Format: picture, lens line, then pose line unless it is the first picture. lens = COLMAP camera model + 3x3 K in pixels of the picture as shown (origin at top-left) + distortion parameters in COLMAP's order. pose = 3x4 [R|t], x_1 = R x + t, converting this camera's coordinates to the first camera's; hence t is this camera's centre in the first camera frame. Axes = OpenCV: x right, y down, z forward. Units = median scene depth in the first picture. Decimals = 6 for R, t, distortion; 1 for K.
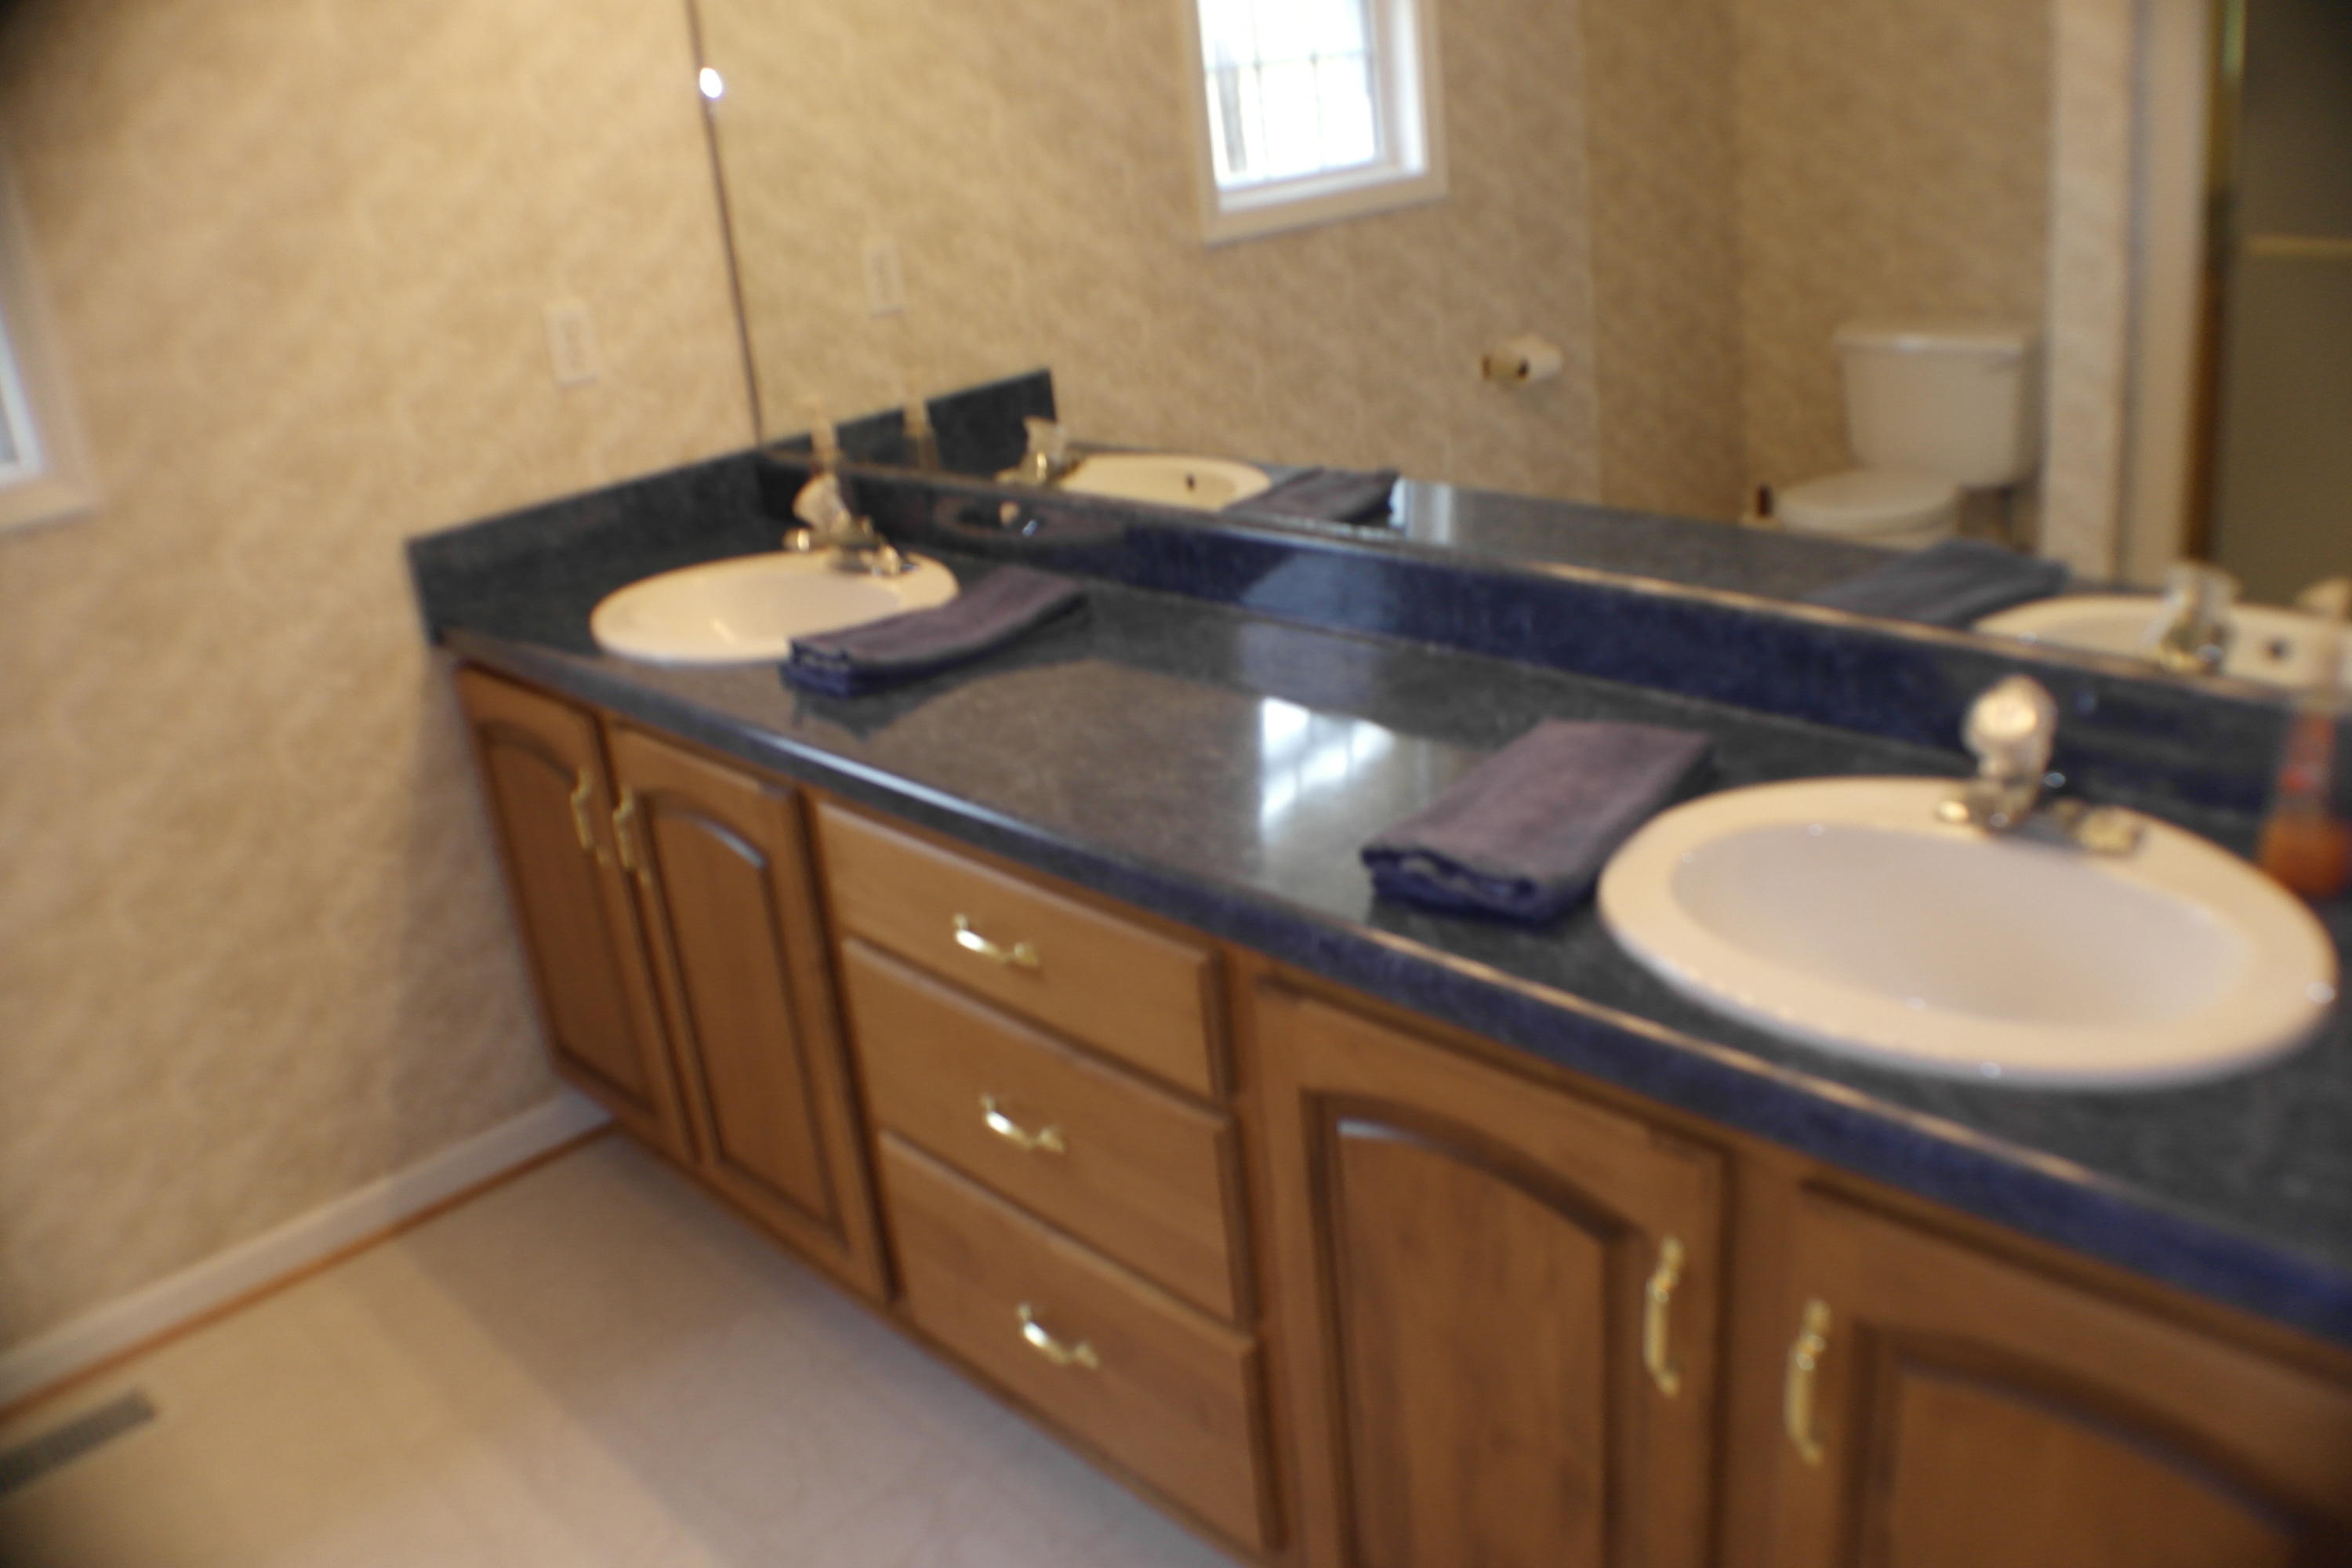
lens RADIAL K [[1900.5, 0, 1176.0], [0, 1900.5, 784.0], [0, 0, 1]] dist [-0.189317, 0.039030]
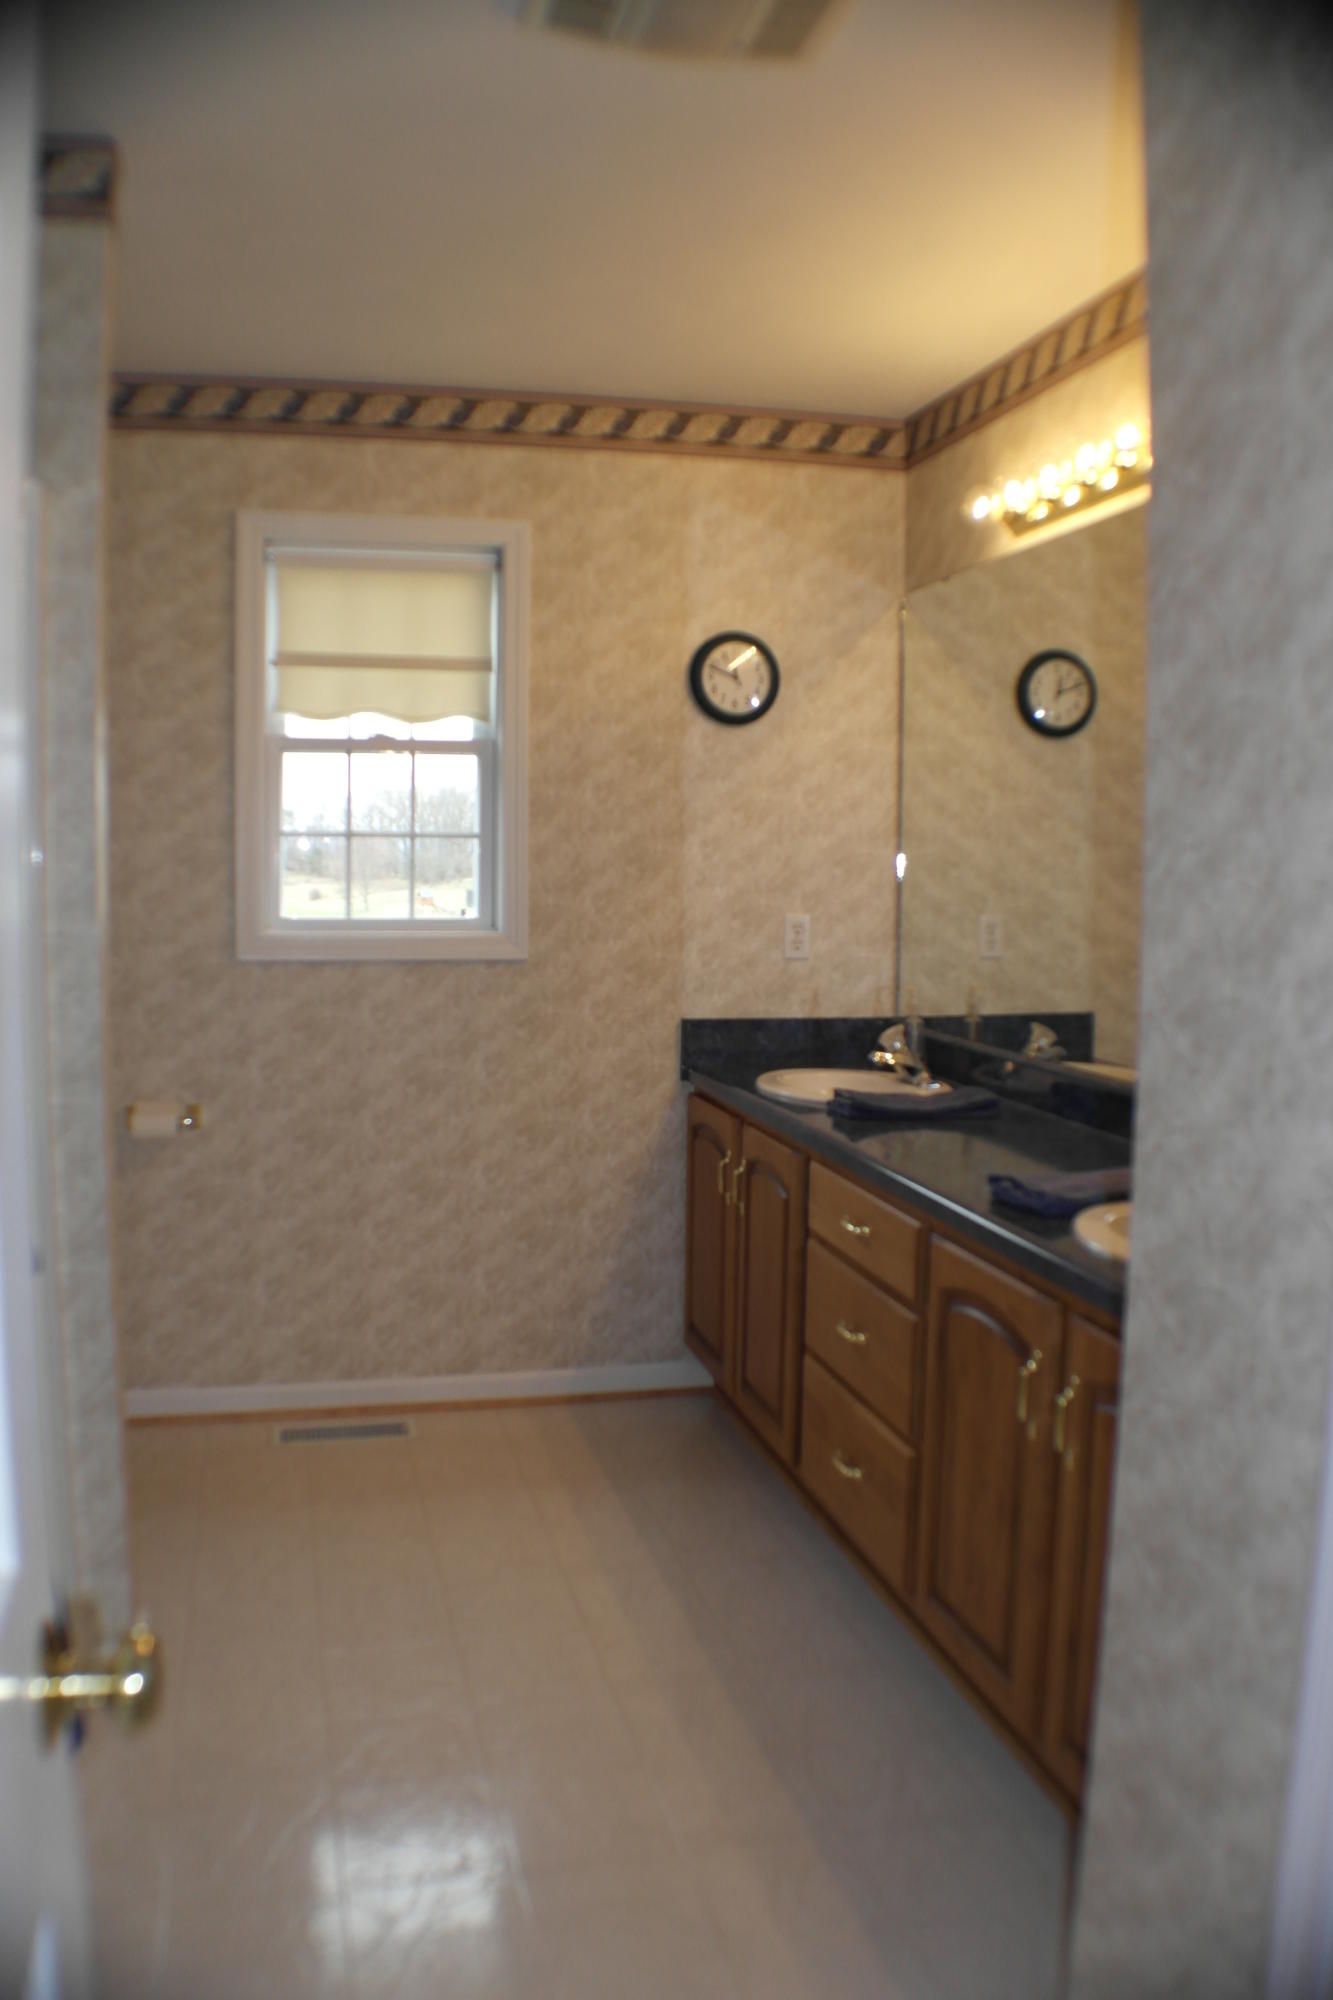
lens RADIAL K [[1616.1, 0, 666.5], [0, 1616.1, 1000.0], [0, 0, 1]] dist [-0.189317, 0.039030]
pose [[0.861725, 0.156178, -0.482741, 0.341150], [-0.277561, 0.941561, -0.190849, 0.159678], [0.424723, 0.298449, 0.854715, -0.390016]]
